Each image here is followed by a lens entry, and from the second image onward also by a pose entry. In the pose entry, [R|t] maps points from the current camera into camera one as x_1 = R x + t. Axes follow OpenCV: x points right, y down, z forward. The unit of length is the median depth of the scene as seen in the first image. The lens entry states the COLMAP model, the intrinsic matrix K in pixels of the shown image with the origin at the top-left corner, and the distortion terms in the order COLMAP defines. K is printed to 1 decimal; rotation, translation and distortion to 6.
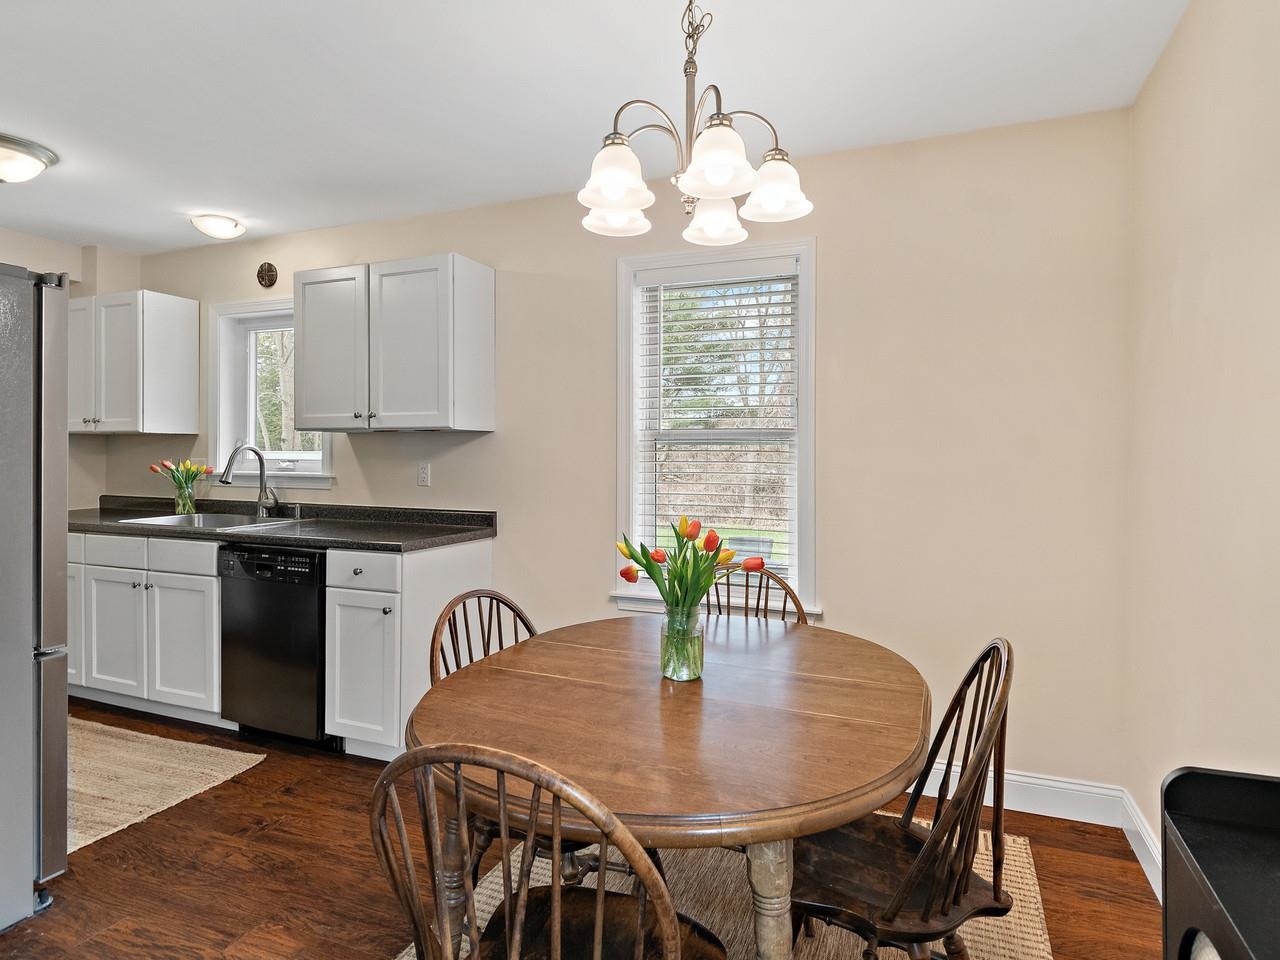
lens RADIAL K [[701.0, 0, 658.2], [0, 701.0, 458.9], [0, 0, 1]] dist [-0.000092, -0.001156]
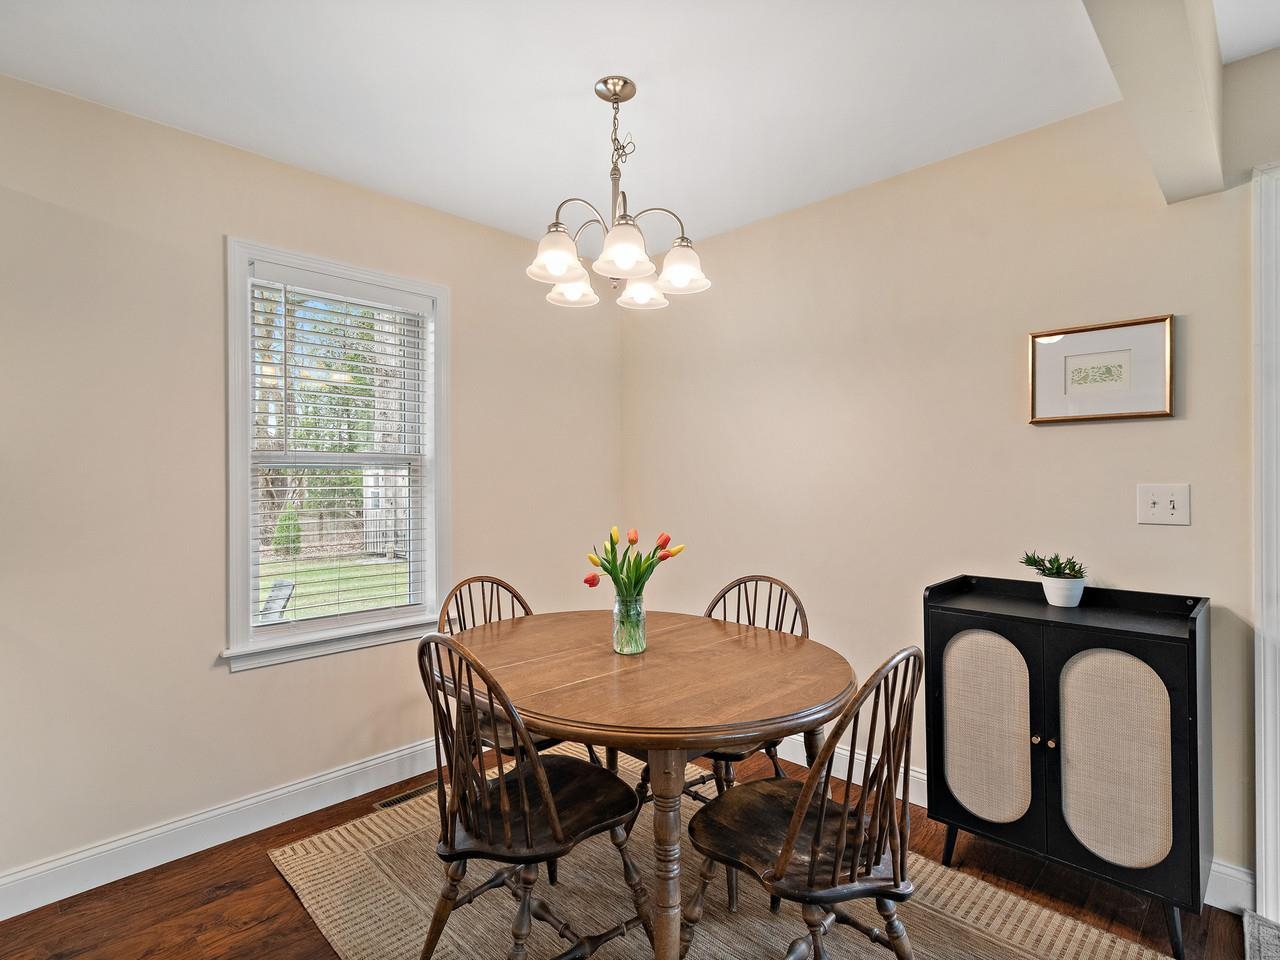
lens RADIAL K [[651.6, 0, 640.0], [0, 651.6, 480.0], [0, 0, 1]] dist [0.002772, 0.000124]
pose [[0.395688, -0.003309, 0.918379, -0.538645], [0.009760, 0.999952, -0.000602, -0.001325], [-0.918333, 0.009201, 0.395702, 0.262062]]
